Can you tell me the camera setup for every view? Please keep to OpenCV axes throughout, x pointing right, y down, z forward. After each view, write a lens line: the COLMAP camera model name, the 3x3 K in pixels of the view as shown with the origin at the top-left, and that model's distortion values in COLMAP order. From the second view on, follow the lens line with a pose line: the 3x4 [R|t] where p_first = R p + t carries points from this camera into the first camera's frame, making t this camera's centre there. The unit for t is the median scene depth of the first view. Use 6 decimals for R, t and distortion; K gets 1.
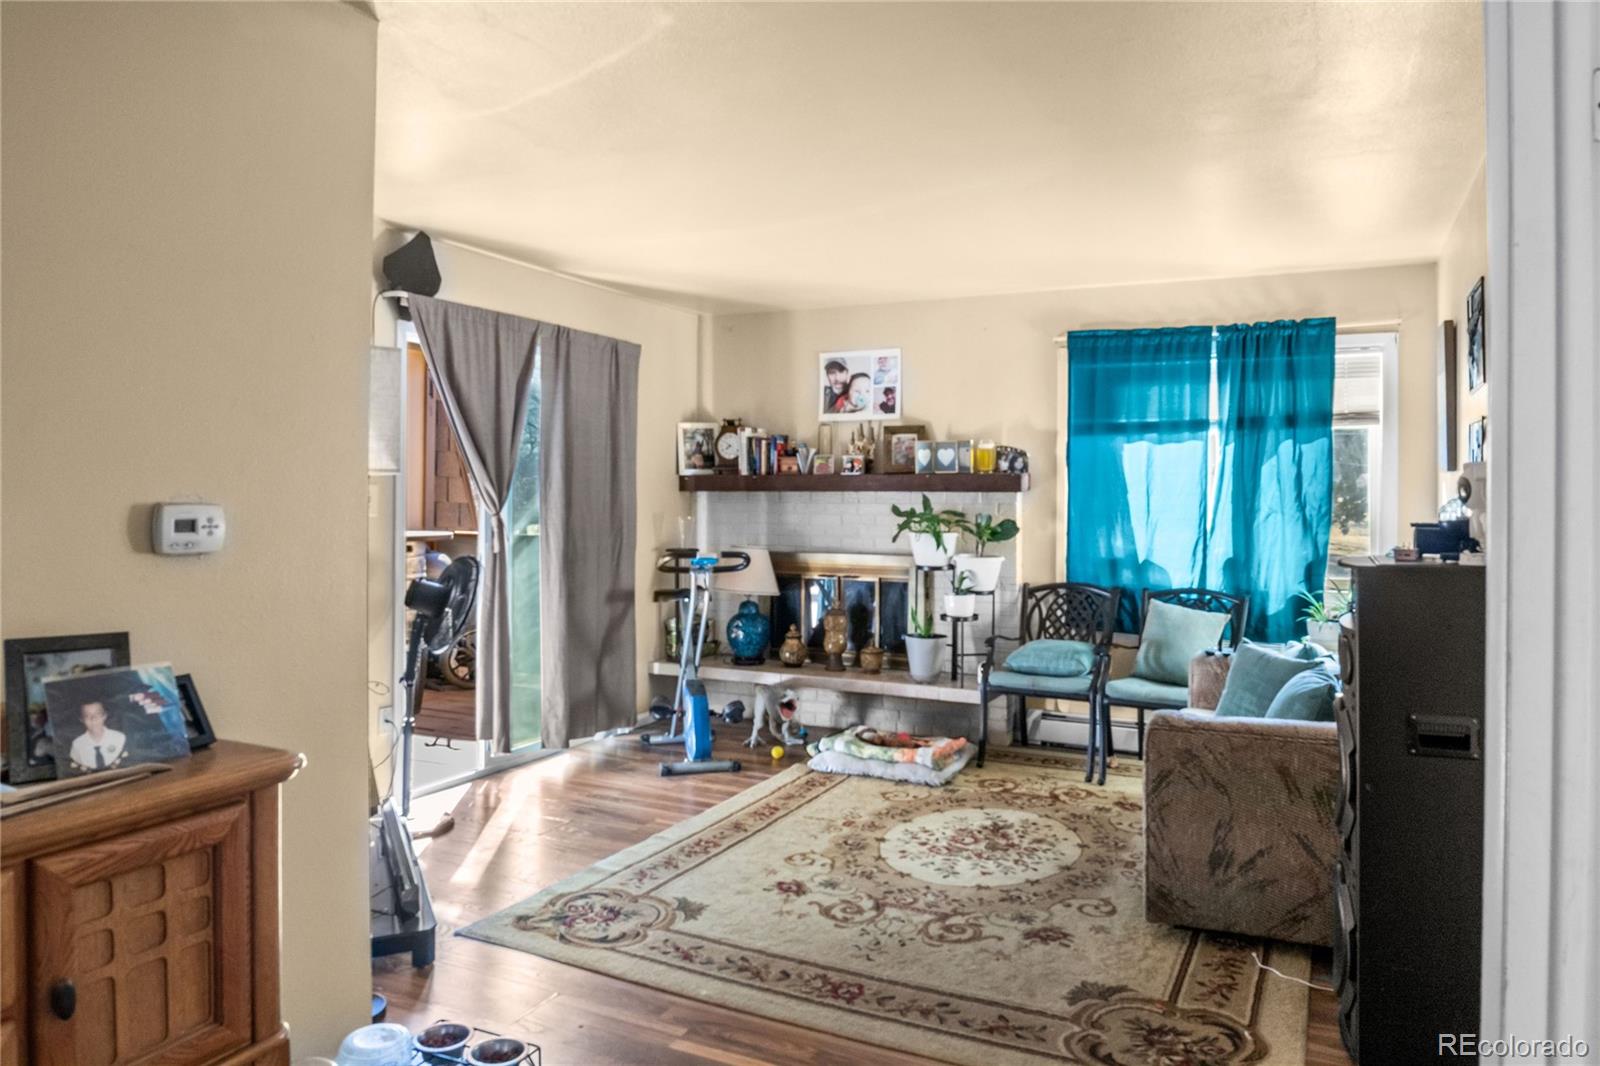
lens RADIAL K [[1080.6, 0, 810.5], [0, 1080.6, 506.0], [0, 0, 1]] dist [-0.013052, -0.001574]
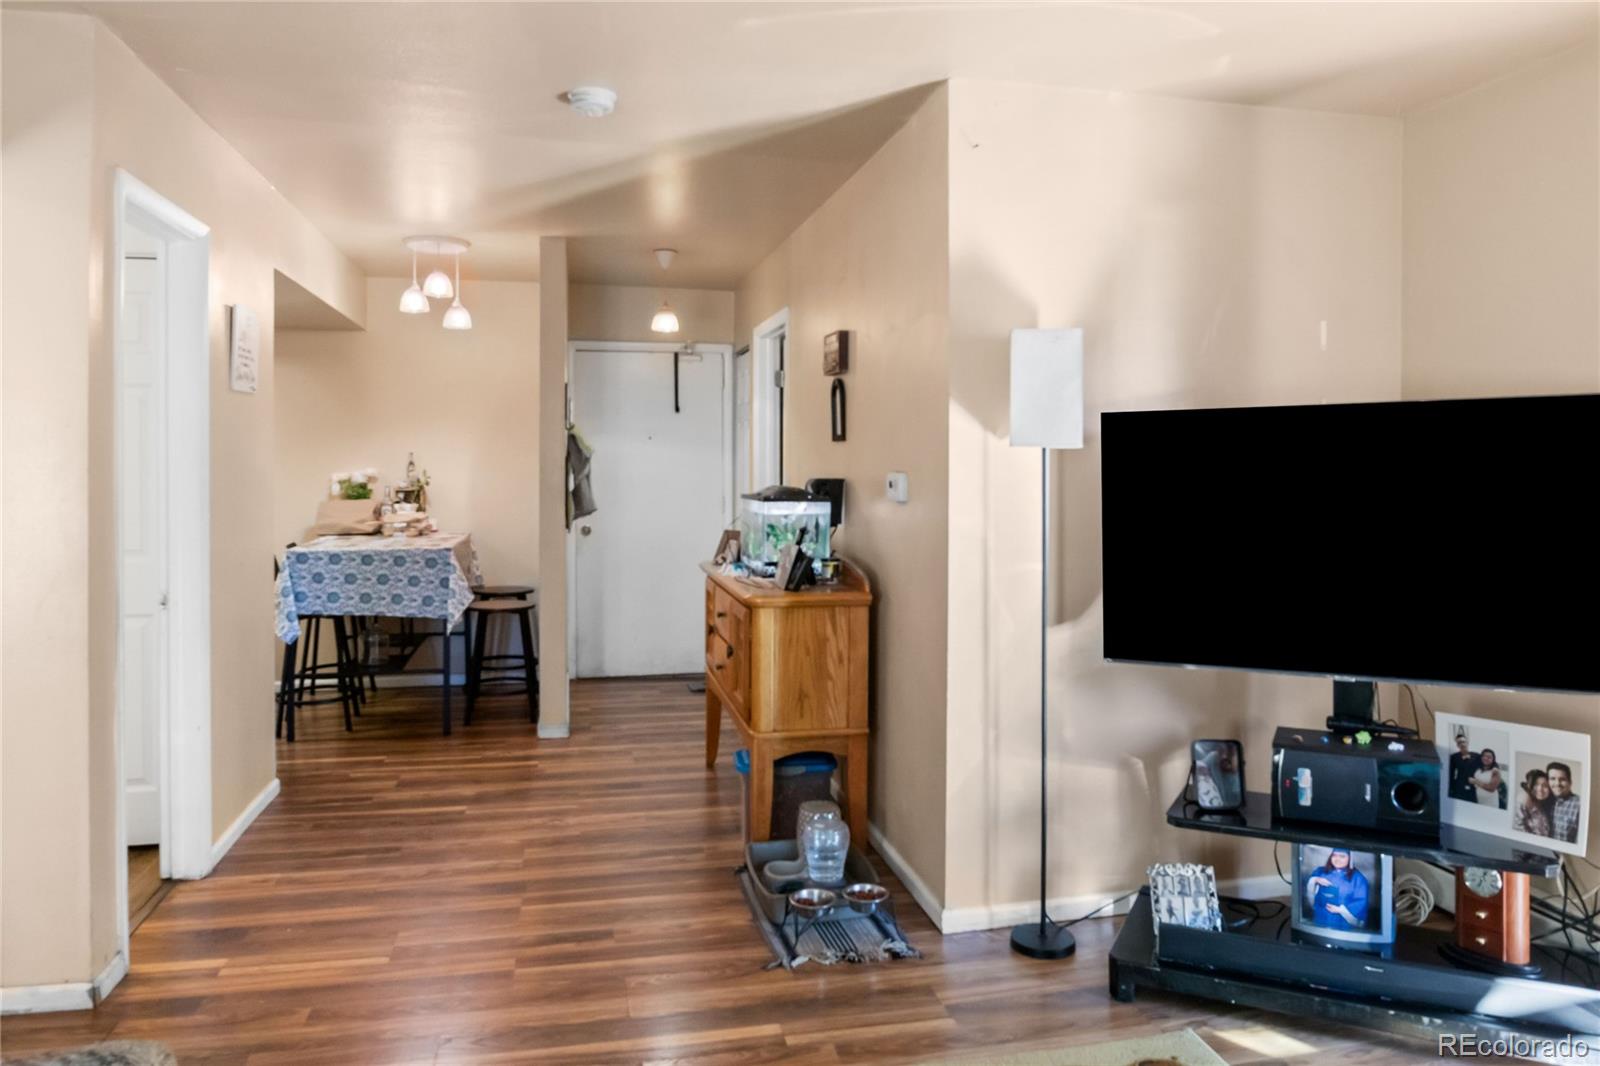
lens RADIAL K [[1080.6, 0, 798.7], [0, 1080.6, 470.8], [0, 0, 1]] dist [-0.013052, -0.001574]
pose [[-0.789895, 0.000073, -0.613242, 0.232968], [-0.009240, 0.999885, 0.012021, -0.007235], [0.613173, 0.015161, -0.789803, 0.912416]]
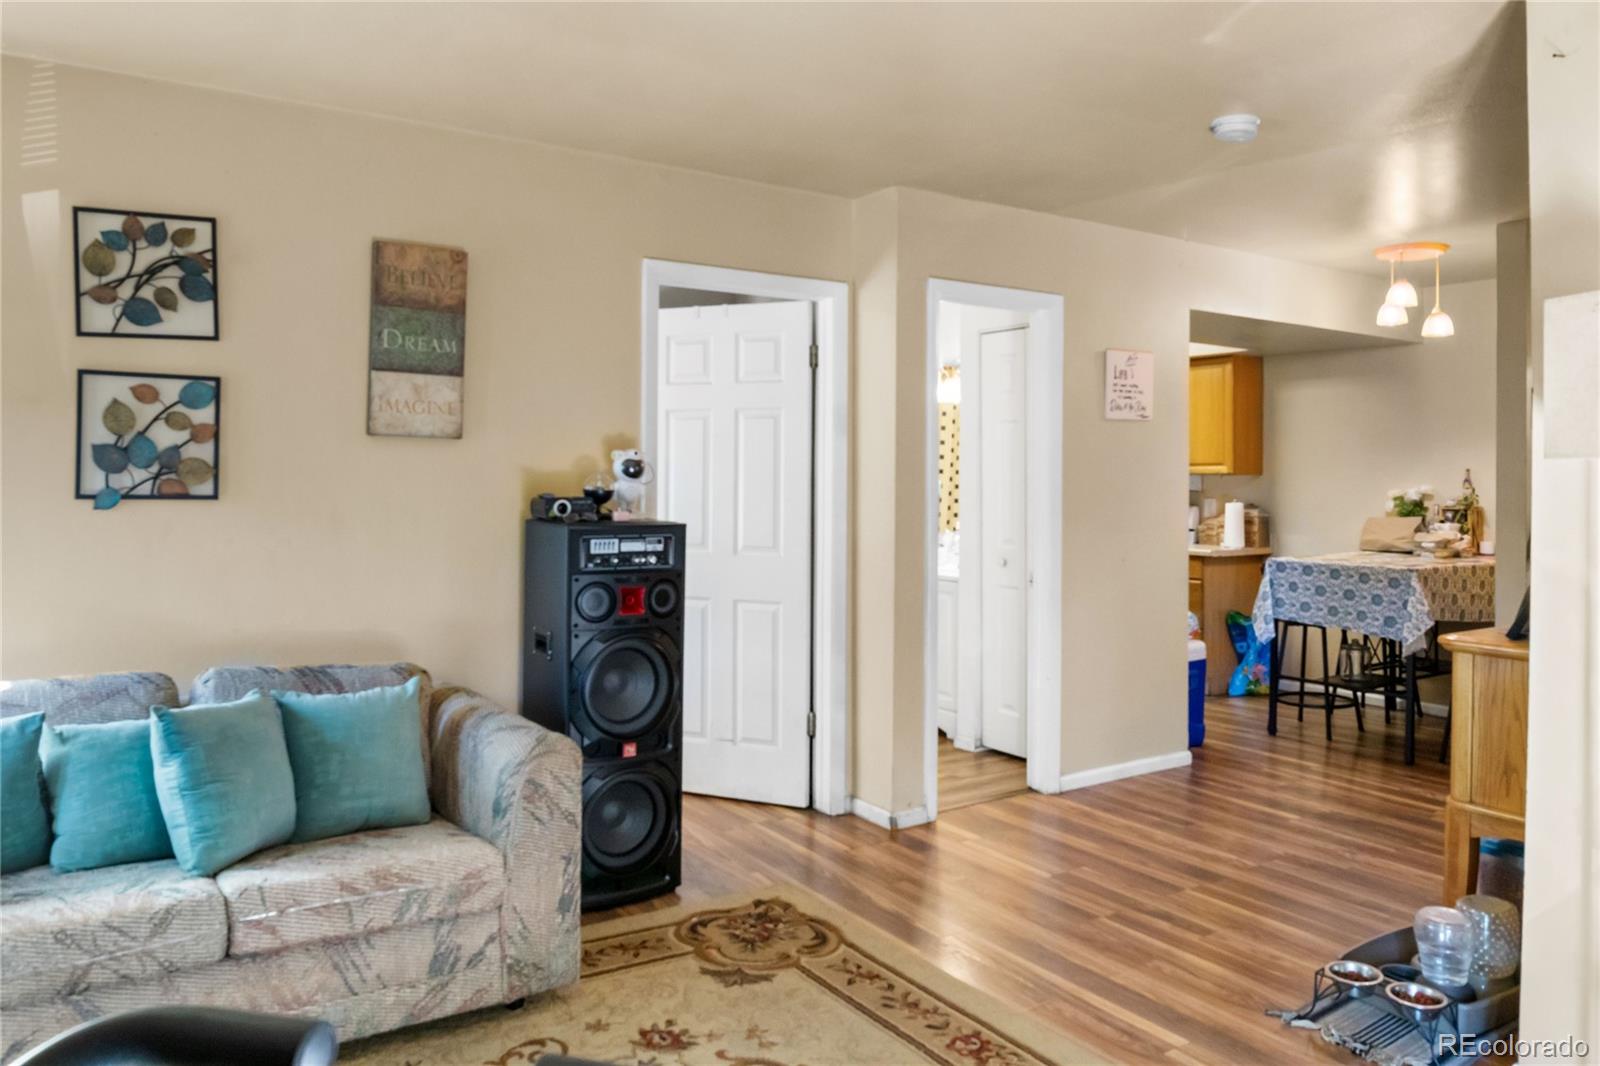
lens RADIAL K [[1122.8, 0, 796.8], [0, 1122.8, 483.8], [0, 0, 1]] dist [-0.045852, -0.002829]
pose [[-0.859250, -0.013802, 0.511369, -0.169737], [-0.005356, 0.999824, 0.017986, -0.010593], [-0.511527, 0.012716, -0.859173, 1.044537]]
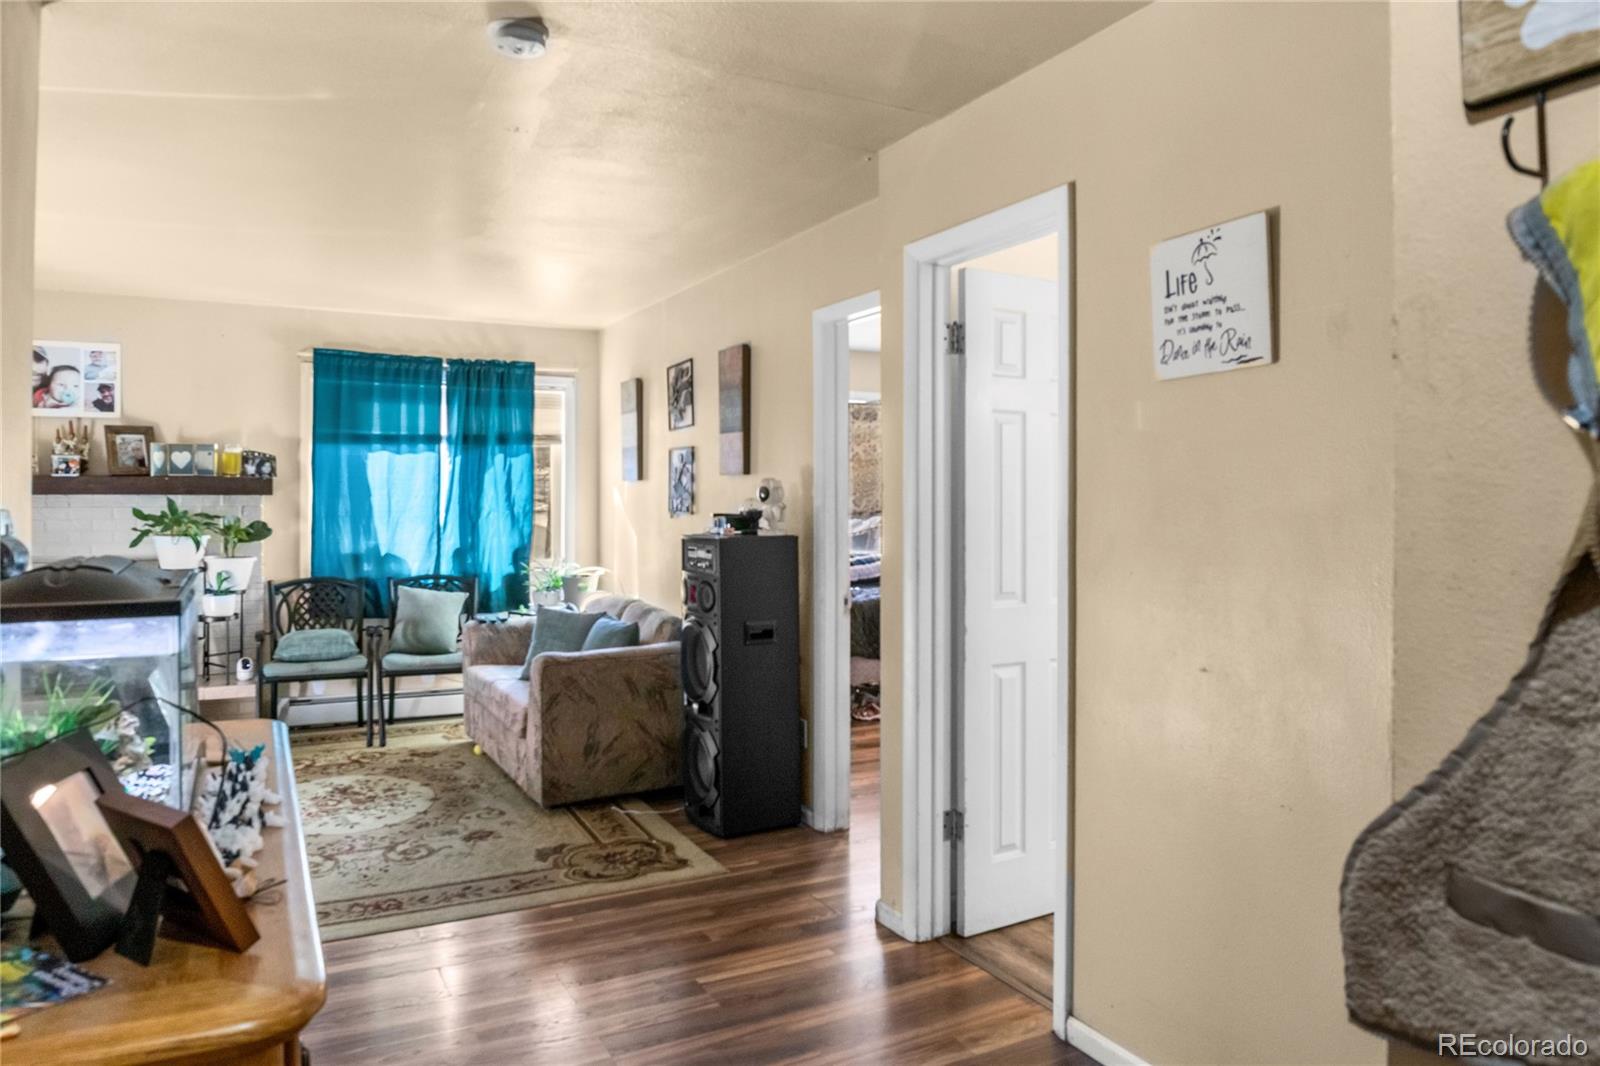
lens RADIAL K [[1080.6, 0, 808.3], [0, 1080.6, 515.5], [0, 0, 1]] dist [-0.013052, -0.001574]
pose [[0.599822, -0.016860, 0.799956, -0.368554], [0.011062, 0.999857, 0.012778, -0.000340], [-0.800057, 0.001185, 0.599923, -0.063254]]
